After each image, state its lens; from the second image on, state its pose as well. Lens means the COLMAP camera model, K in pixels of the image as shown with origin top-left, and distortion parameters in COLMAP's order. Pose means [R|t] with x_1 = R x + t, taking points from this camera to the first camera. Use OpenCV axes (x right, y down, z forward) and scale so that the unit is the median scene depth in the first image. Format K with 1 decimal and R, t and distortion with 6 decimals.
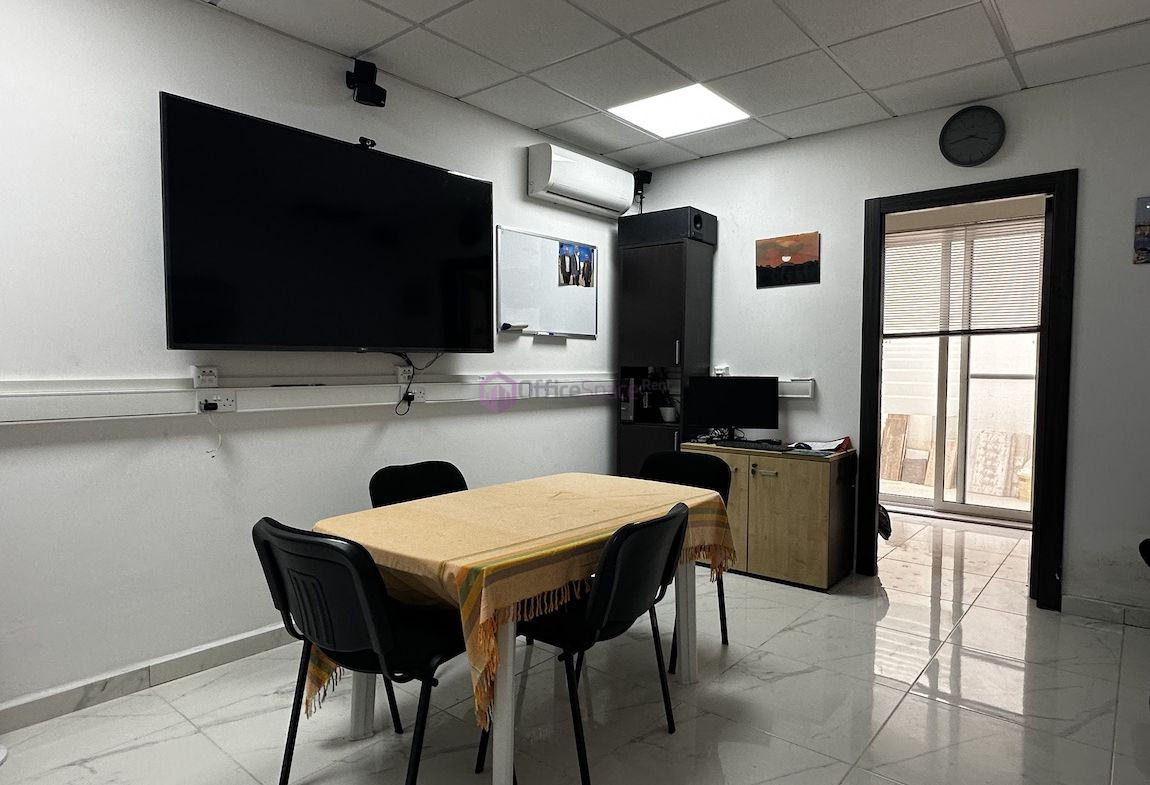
lens RADIAL K [[678.8, 0, 578.1], [0, 678.8, 391.0], [0, 0, 1]] dist [-0.024207, -0.000095]
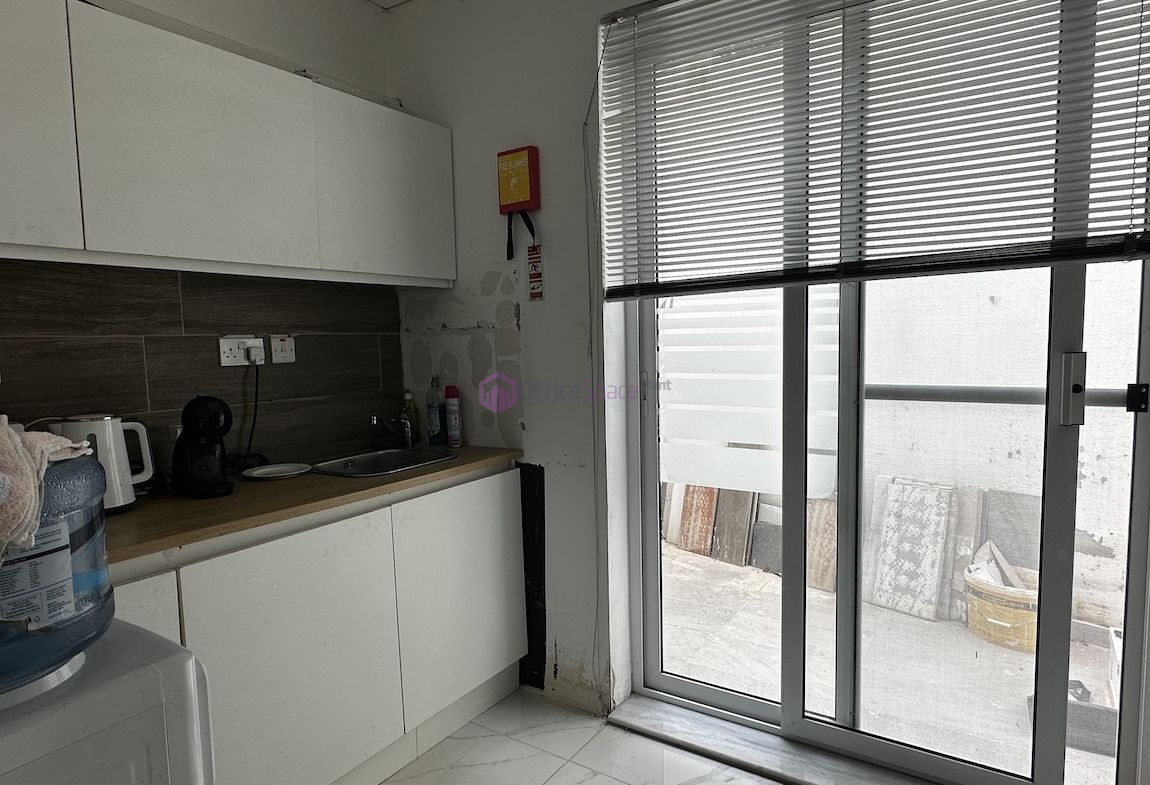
lens RADIAL K [[678.8, 0, 576.0], [0, 678.8, 394.2], [0, 0, 1]] dist [-0.024207, -0.000095]
pose [[0.993037, -0.037212, 0.111772, 0.315746], [0.032394, 0.998479, 0.044618, -0.035013], [-0.113262, -0.040686, 0.992732, 0.535485]]
